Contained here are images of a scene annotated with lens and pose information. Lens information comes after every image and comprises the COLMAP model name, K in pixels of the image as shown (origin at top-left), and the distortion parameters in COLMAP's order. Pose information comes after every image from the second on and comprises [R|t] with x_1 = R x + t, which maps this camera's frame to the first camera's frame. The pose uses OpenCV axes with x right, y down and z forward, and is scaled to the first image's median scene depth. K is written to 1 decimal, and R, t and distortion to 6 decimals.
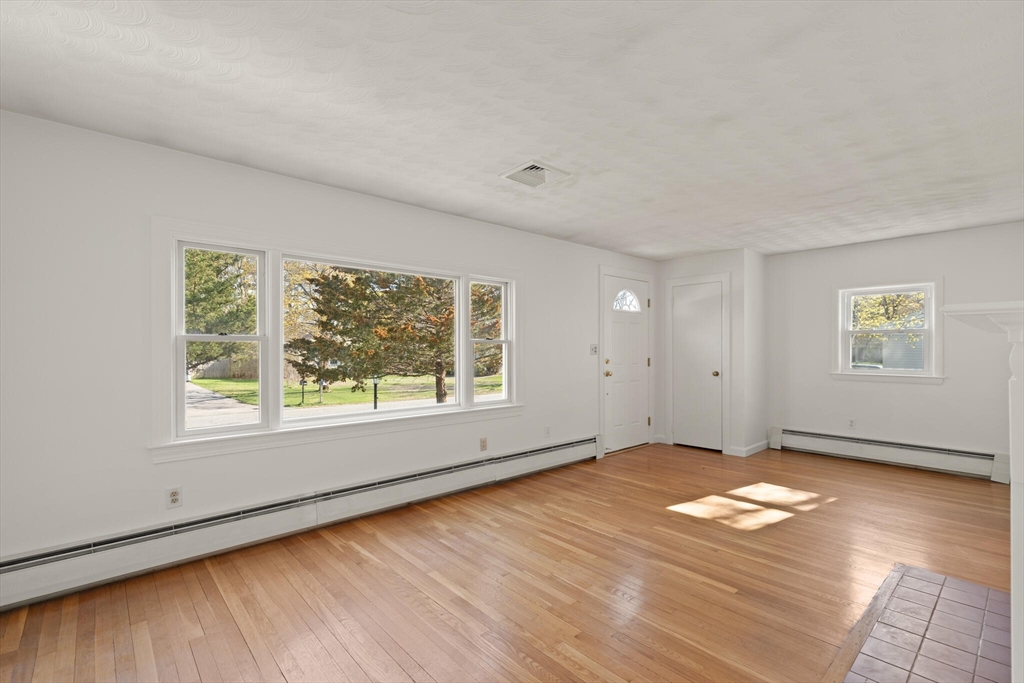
lens RADIAL K [[464.8, 0, 518.1], [0, 464.8, 347.3], [0, 0, 1]] dist [0.002272, 0.000275]
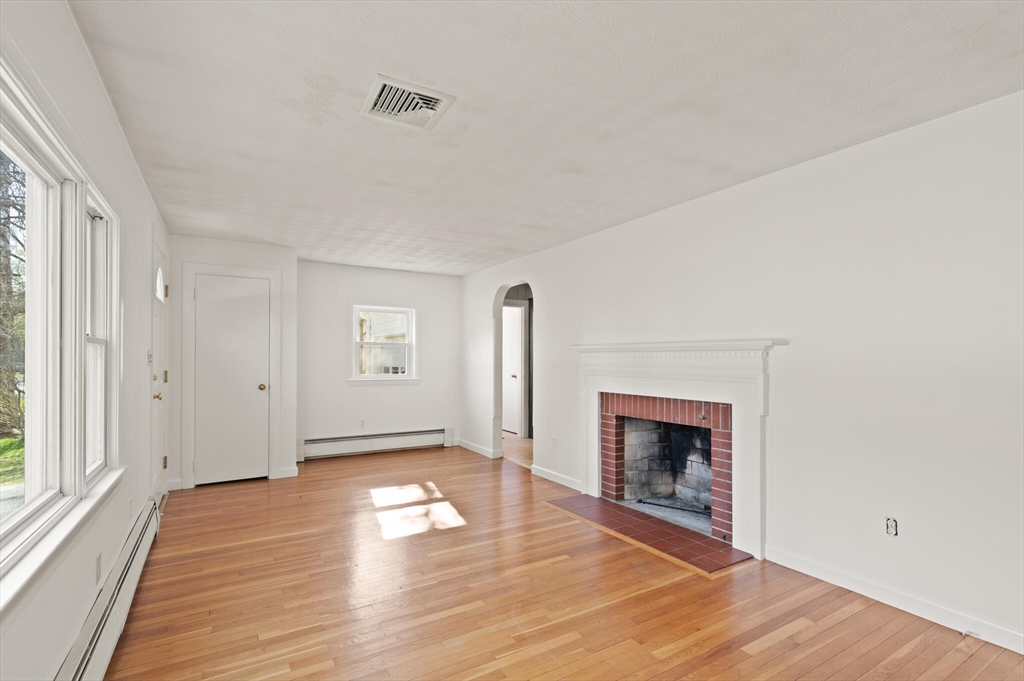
lens RADIAL K [[477.6, 0, 513.5], [0, 477.6, 354.4], [0, 0, 1]] dist [0.005497, 0.000068]
pose [[0.188616, 0.008924, 0.982010, -0.443373], [-0.006973, 0.999946, -0.007747, 0.001813], [-0.982026, -0.005386, 0.188668, 0.500724]]
